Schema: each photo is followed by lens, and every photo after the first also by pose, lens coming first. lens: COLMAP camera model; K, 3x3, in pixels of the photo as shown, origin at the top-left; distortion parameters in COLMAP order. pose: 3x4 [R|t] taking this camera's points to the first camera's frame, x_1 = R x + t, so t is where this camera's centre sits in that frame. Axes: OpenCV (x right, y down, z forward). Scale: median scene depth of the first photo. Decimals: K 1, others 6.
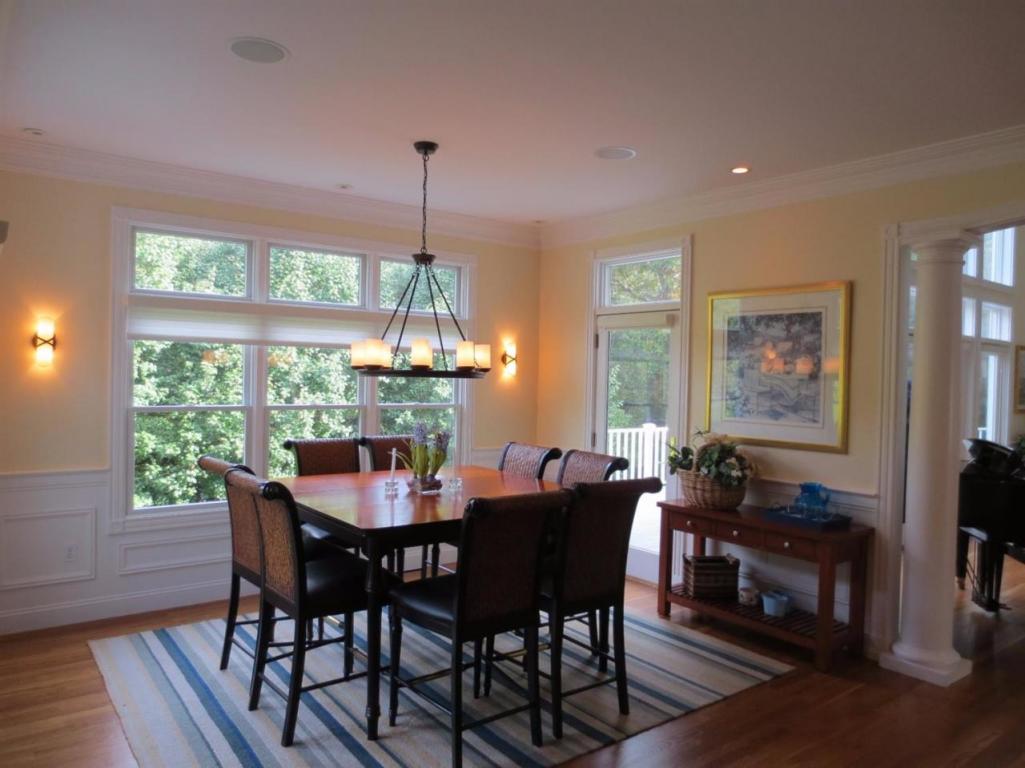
lens RADIAL K [[722.9, 0, 509.9], [0, 722.9, 387.5], [0, 0, 1]] dist [-0.034748, 0.013485]
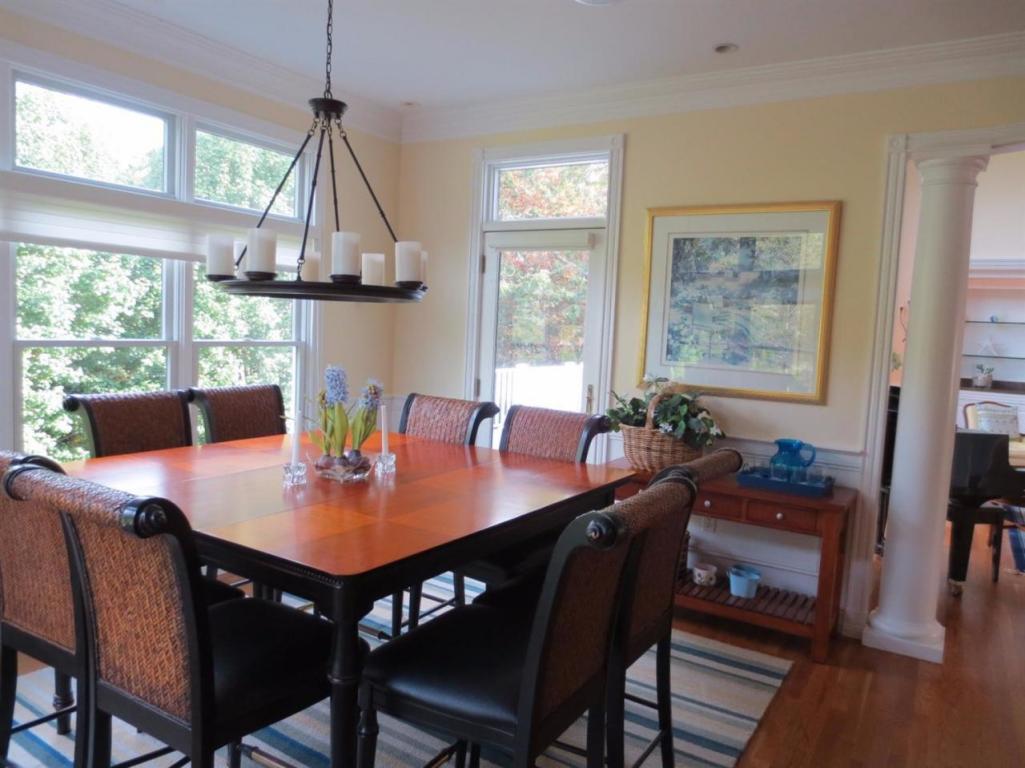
lens RADIAL K [[722.9, 0, 508.5], [0, 722.9, 385.1], [0, 0, 1]] dist [-0.034748, 0.013485]
pose [[0.936982, -0.007391, 0.349299, -0.173500], [-0.019654, 0.997078, 0.073817, 0.012093], [-0.348824, -0.076030, 0.934099, 0.309098]]
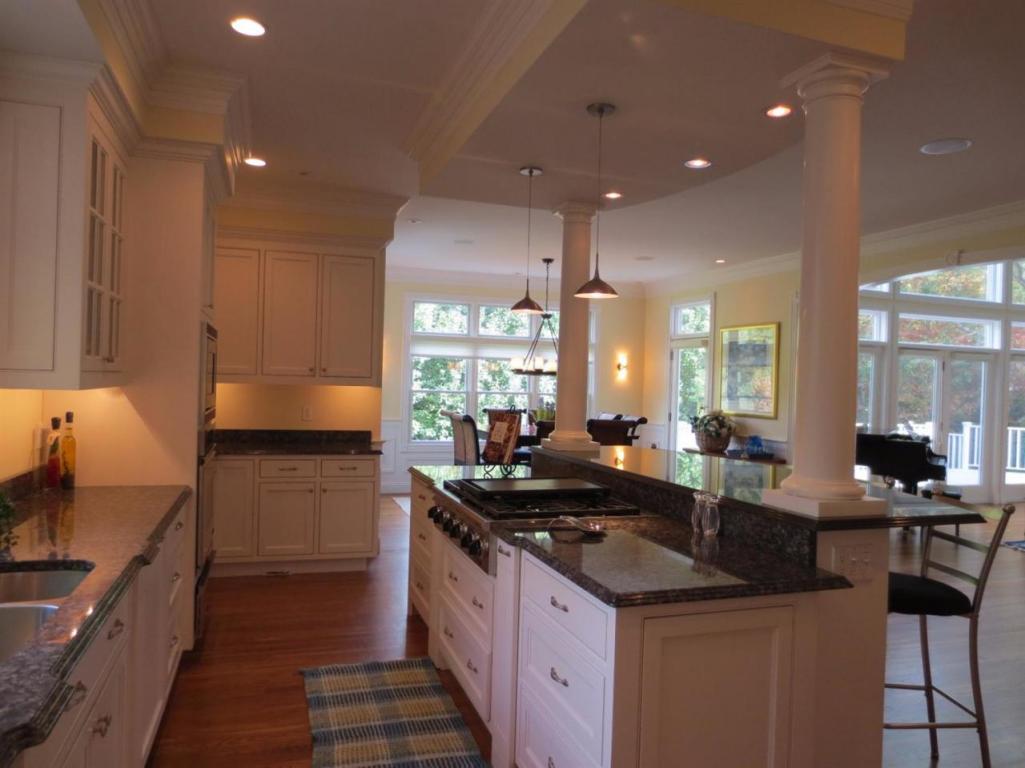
lens RADIAL K [[722.9, 0, 508.3], [0, 722.9, 385.7], [0, 0, 1]] dist [-0.034748, 0.013485]
pose [[0.944524, 0.007749, -0.328351, 0.398275], [-0.013464, 0.999795, -0.015134, 0.042461], [0.328166, 0.018716, 0.944434, -0.836204]]
